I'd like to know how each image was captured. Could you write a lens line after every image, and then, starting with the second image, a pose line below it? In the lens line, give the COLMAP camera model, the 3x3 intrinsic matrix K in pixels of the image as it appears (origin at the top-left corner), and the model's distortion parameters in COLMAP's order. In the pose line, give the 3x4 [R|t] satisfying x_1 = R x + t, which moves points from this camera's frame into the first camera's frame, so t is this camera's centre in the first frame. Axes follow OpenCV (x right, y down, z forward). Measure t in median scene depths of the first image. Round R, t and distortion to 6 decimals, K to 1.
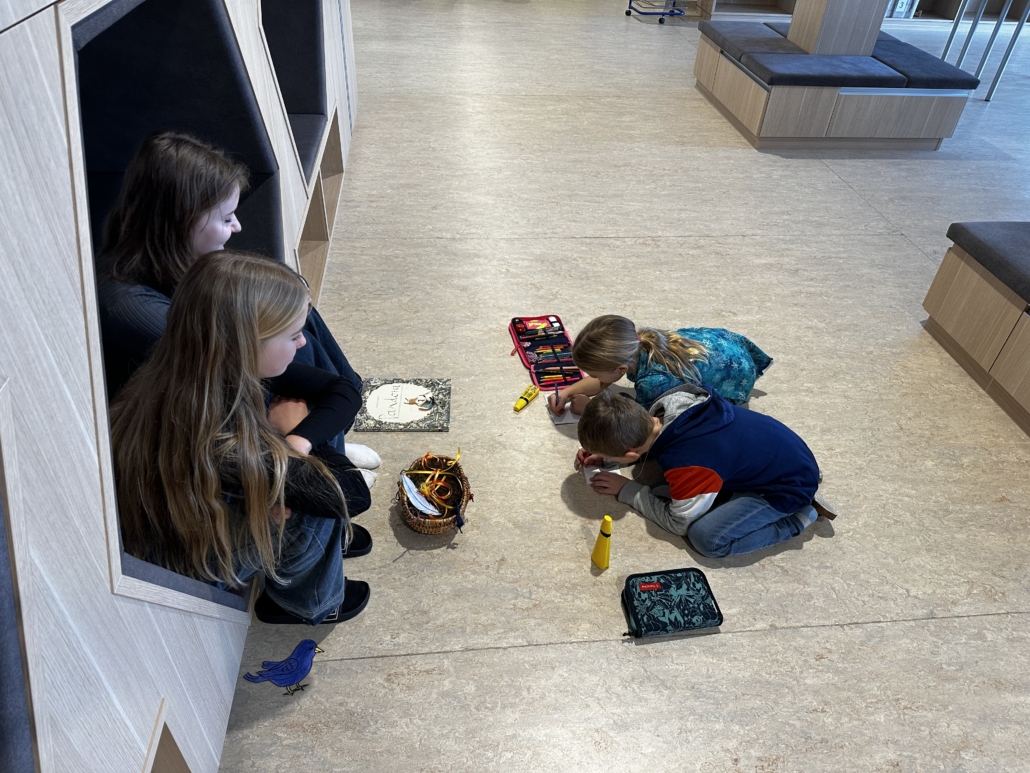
lens RADIAL K [[724.8, 0, 510.4], [0, 724.8, 384.1], [0, 0, 1]] dist [-0.007909, -0.005578]
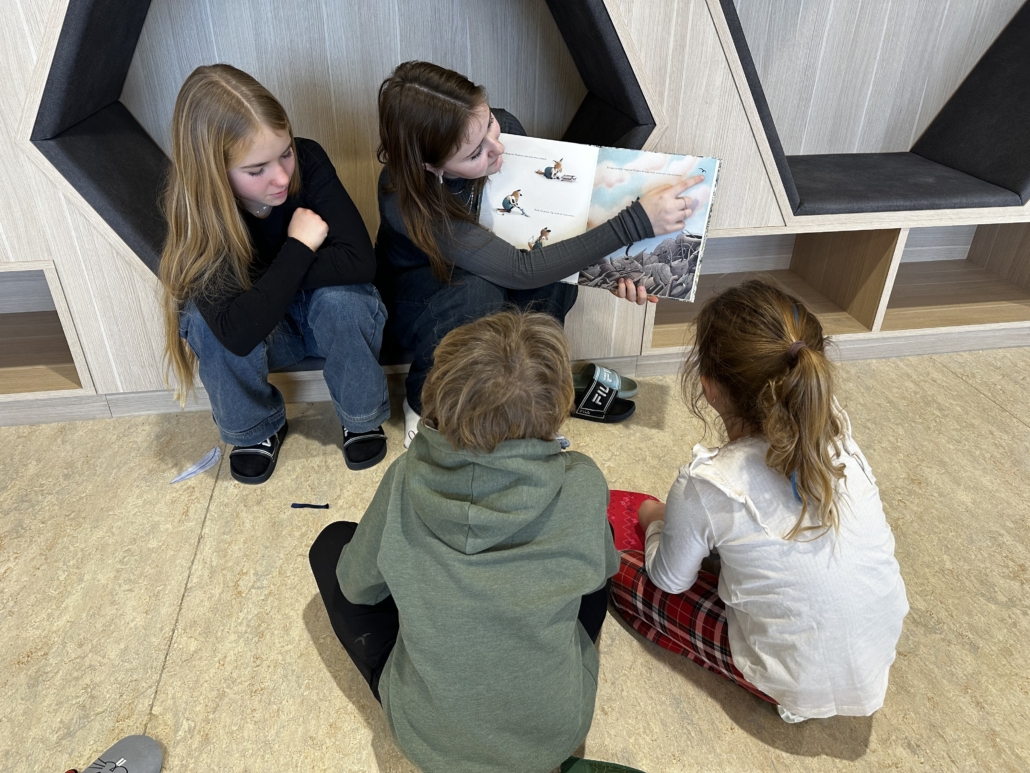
lens RADIAL K [[724.8, 0, 510.0], [0, 724.8, 389.5], [0, 0, 1]] dist [-0.007909, -0.005578]
pose [[0.058076, 0.472636, -0.879342, 0.667948], [-0.619218, 0.707970, 0.339629, -0.310392], [0.783068, 0.524780, 0.333781, 0.900283]]
